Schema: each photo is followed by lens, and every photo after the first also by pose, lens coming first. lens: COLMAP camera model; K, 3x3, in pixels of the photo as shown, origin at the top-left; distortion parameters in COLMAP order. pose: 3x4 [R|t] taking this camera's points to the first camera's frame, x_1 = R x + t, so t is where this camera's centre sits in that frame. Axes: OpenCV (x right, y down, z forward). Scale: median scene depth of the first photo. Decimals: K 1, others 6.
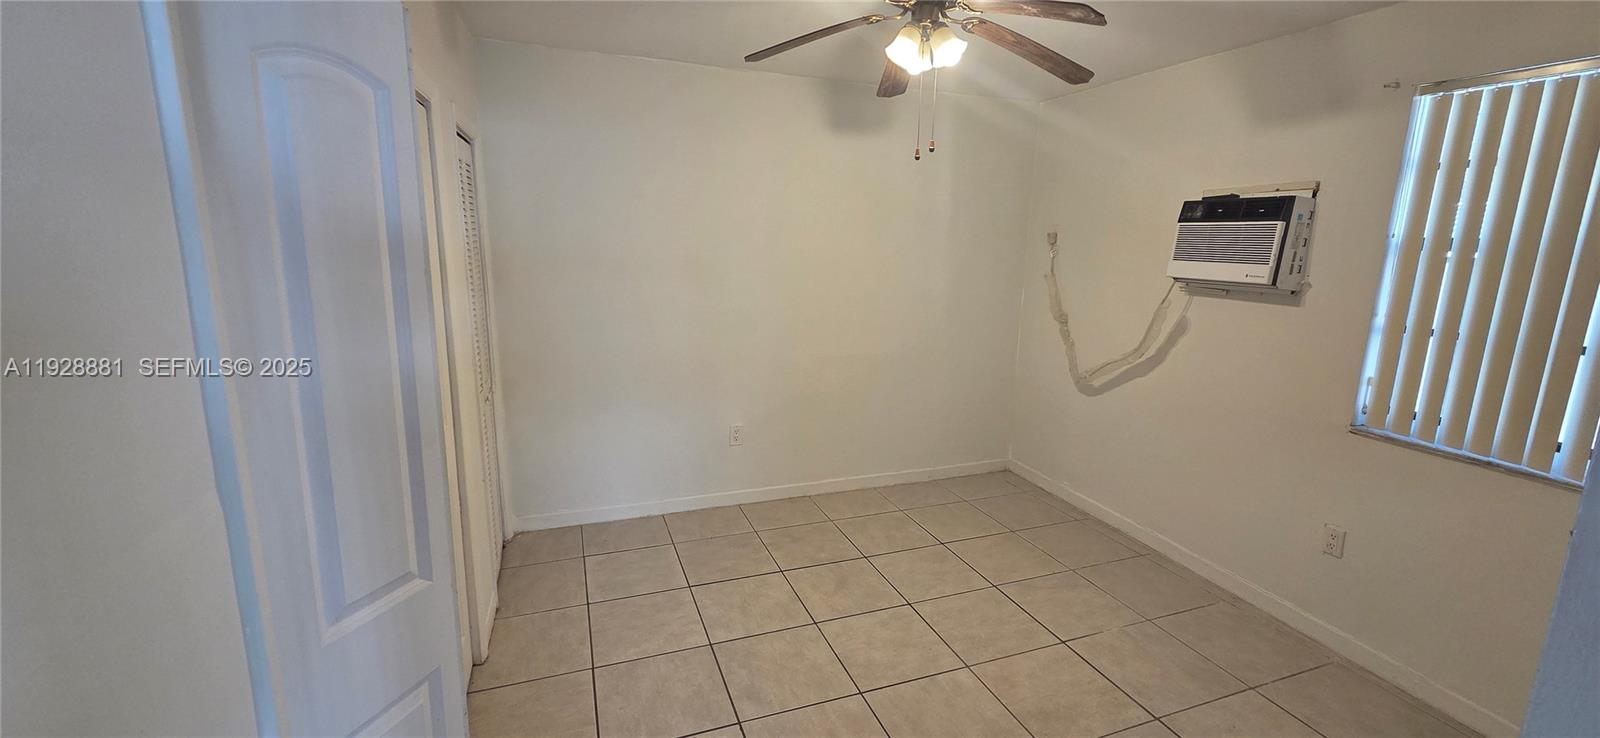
lens RADIAL K [[664.3, 0, 790.9], [0, 664.3, 369.4], [0, 0, 1]] dist [0.001183, -0.002927]
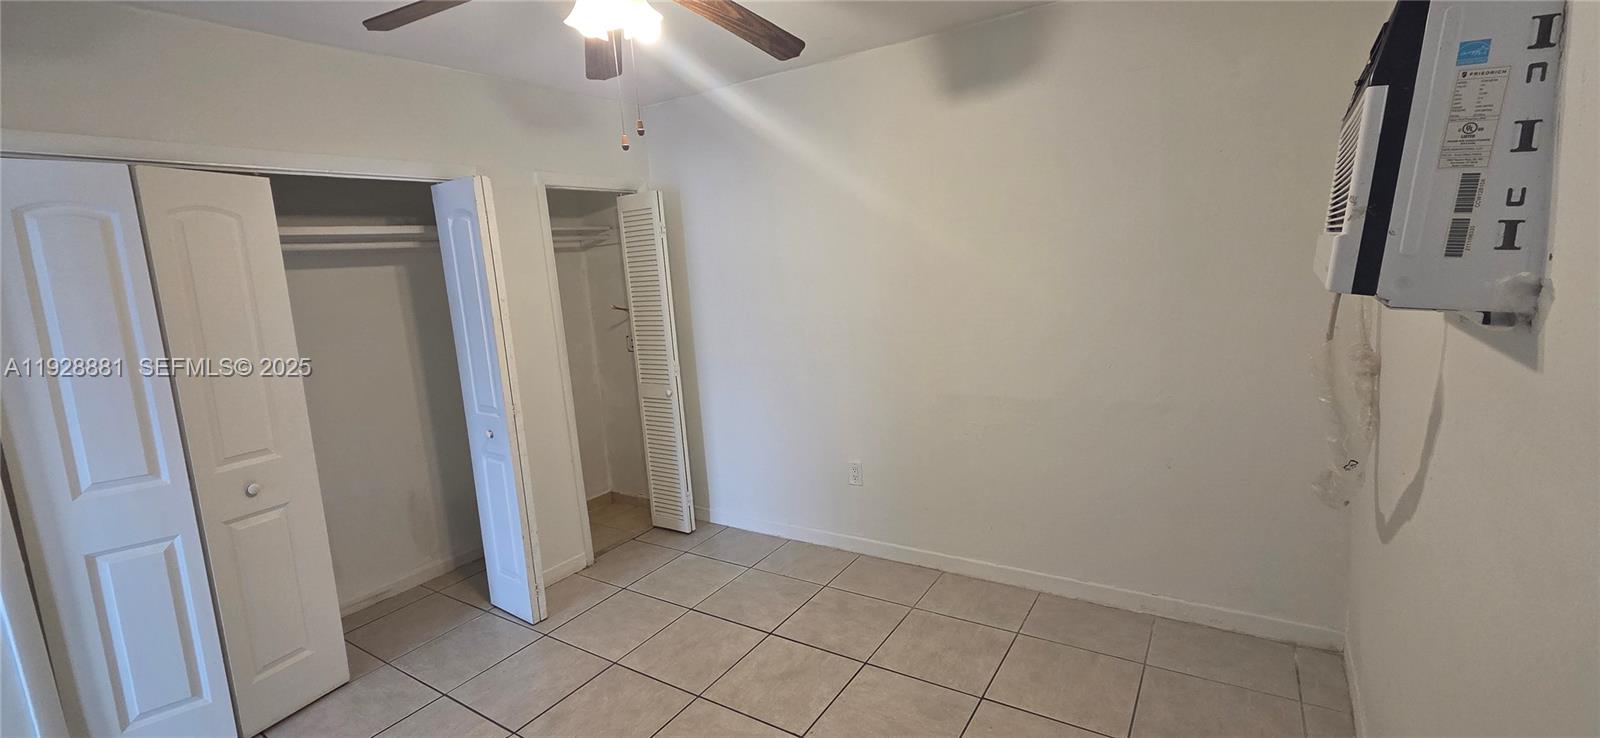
lens RADIAL K [[664.3, 0, 790.9], [0, 664.3, 369.4], [0, 0, 1]] dist [0.001183, -0.002927]
pose [[0.586634, 0.069522, -0.806863, 0.794626], [-0.081615, 0.996311, 0.026506, -0.075375], [0.805729, 0.050303, 0.590144, 0.580490]]
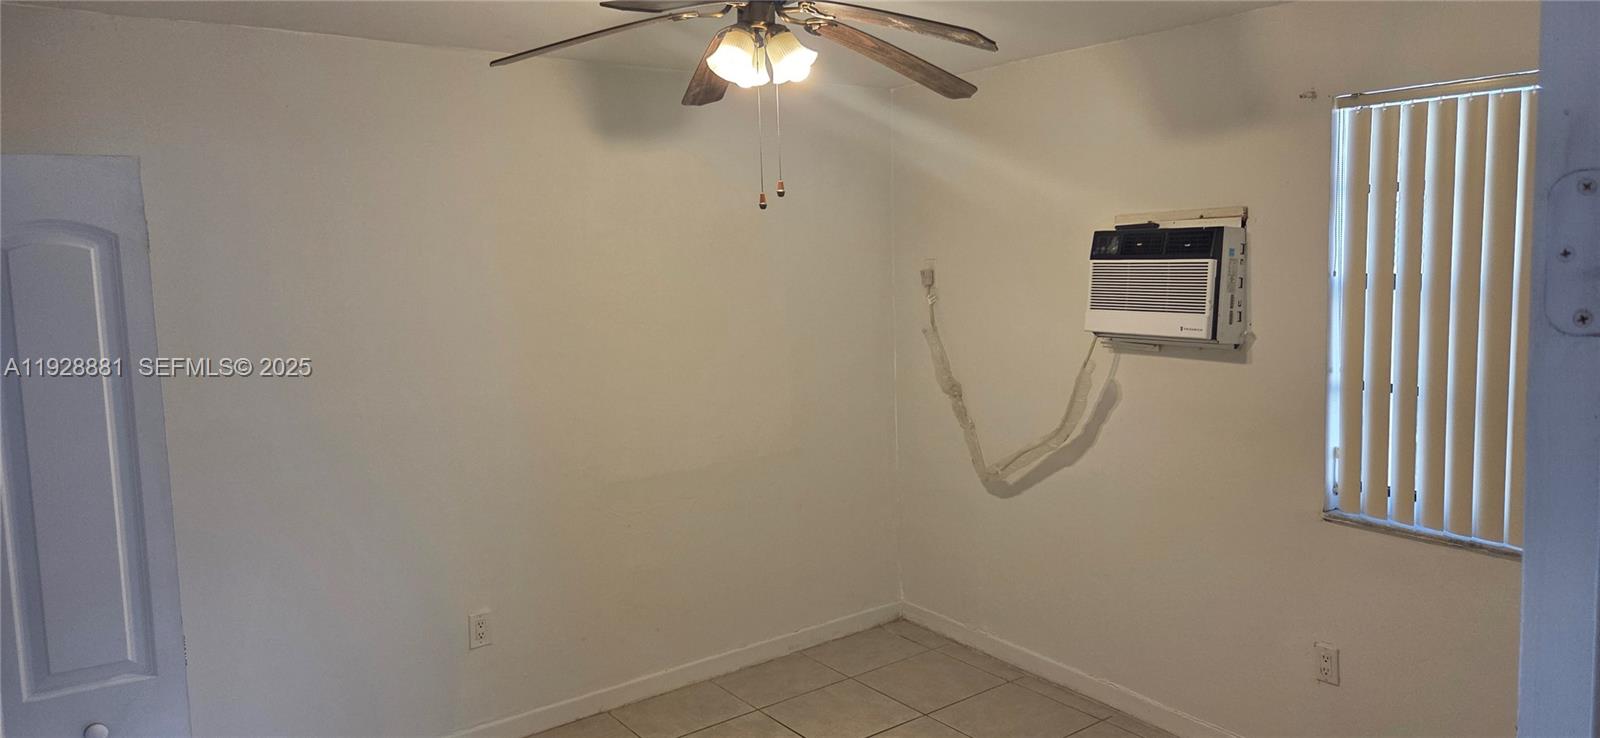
lens RADIAL K [[1086.7, 0, 818.7], [0, 1086.7, 353.3], [0, 0, 1]] dist [0.059293, -0.065434]
pose [[0.954791, -0.074500, 0.287790, -0.080302], [0.102451, 0.991245, -0.083293, -0.049939], [-0.279065, 0.109012, 0.954065, -0.085772]]
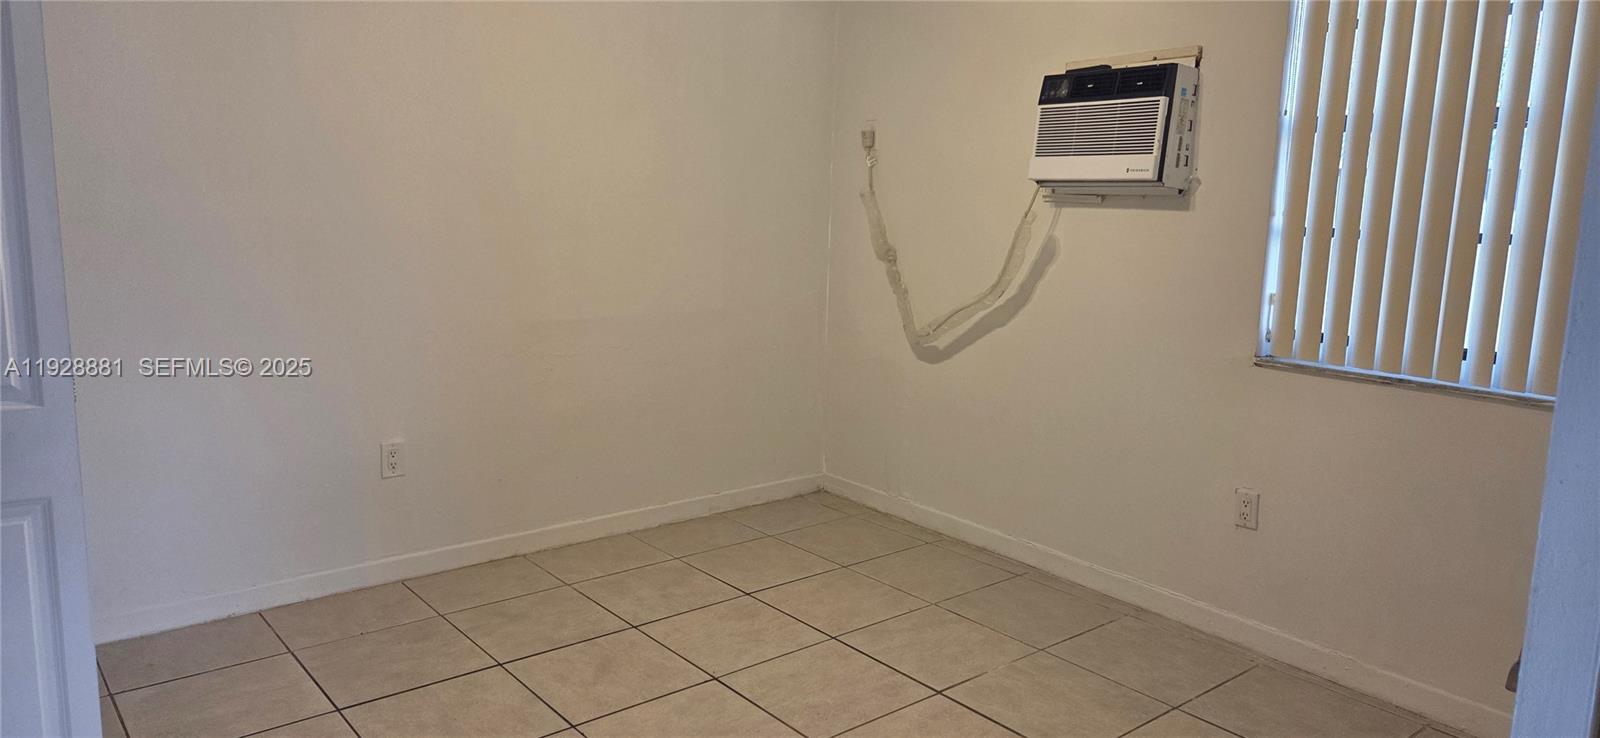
lens RADIAL K [[1083.5, 0, 796.3], [0, 1083.5, 376.7], [0, 0, 1]] dist [0.068677, -0.098184]
pose [[0.941448, -0.050737, 0.333318, -0.091604], [0.059625, 0.998085, -0.016484, 0.090039], [-0.331844, 0.035393, 0.942670, -0.033879]]
